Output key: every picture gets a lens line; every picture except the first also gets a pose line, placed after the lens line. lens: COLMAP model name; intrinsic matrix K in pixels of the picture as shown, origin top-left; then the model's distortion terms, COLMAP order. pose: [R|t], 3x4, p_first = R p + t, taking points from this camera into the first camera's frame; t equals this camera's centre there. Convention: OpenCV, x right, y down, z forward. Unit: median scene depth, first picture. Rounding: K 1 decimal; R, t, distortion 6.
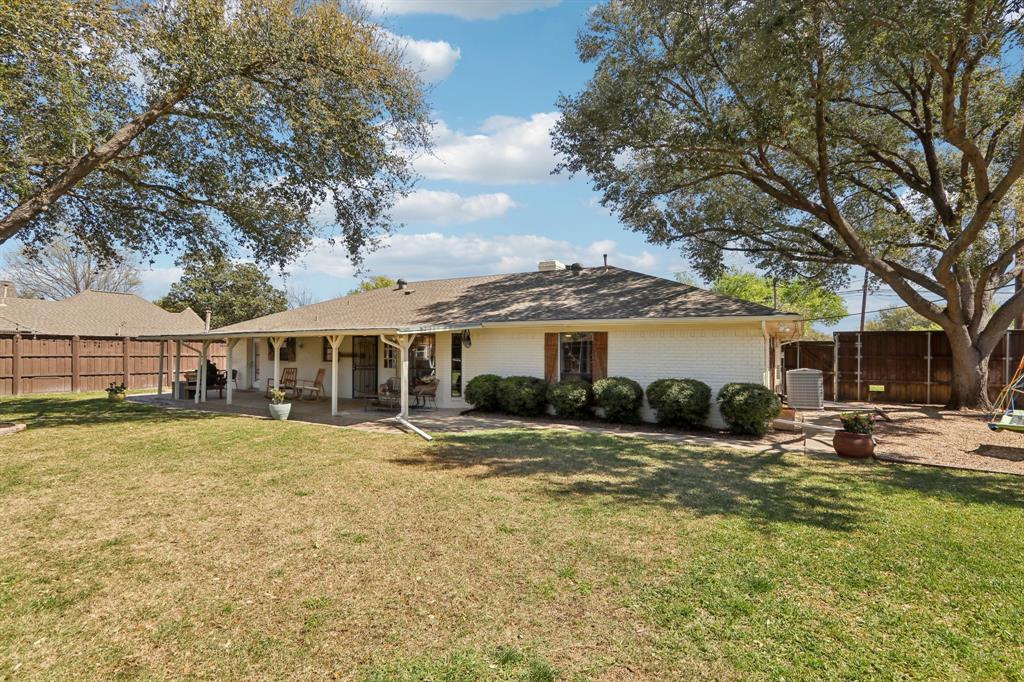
lens RADIAL K [[475.9, 0, 506.6], [0, 475.9, 347.2], [0, 0, 1]] dist [-0.012945, 0.000990]
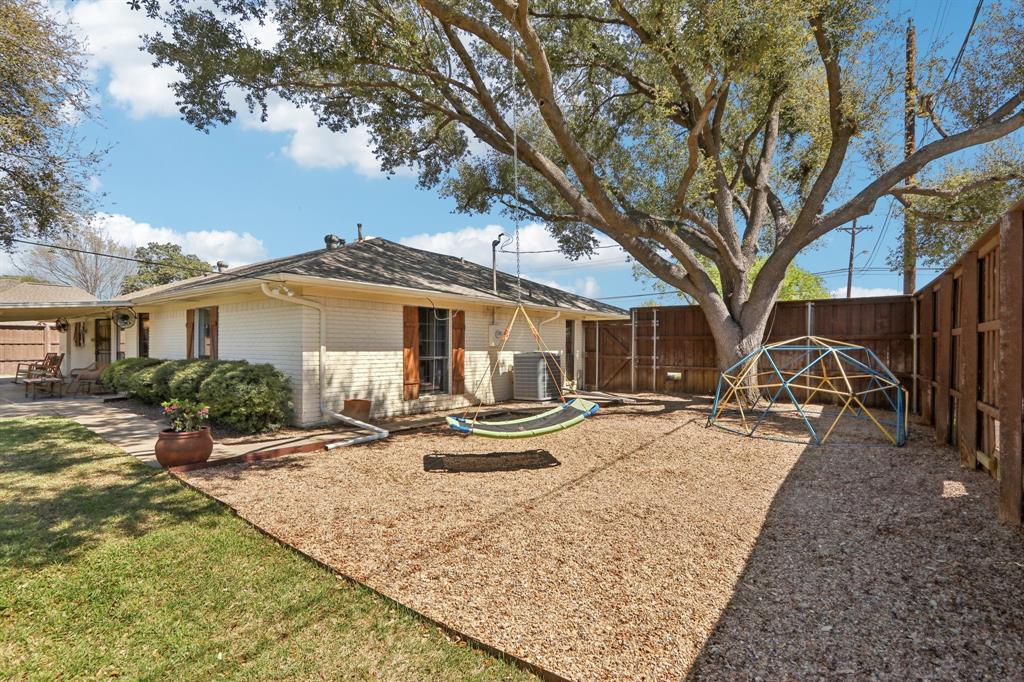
lens RADIAL K [[475.9, 0, 511.7], [0, 475.9, 342.4], [0, 0, 1]] dist [-0.012945, 0.000990]
pose [[0.991077, -0.003885, -0.133232, 0.618548], [0.005376, 0.999927, 0.010836, 0.018975], [0.133180, -0.011456, 0.991026, 0.155572]]
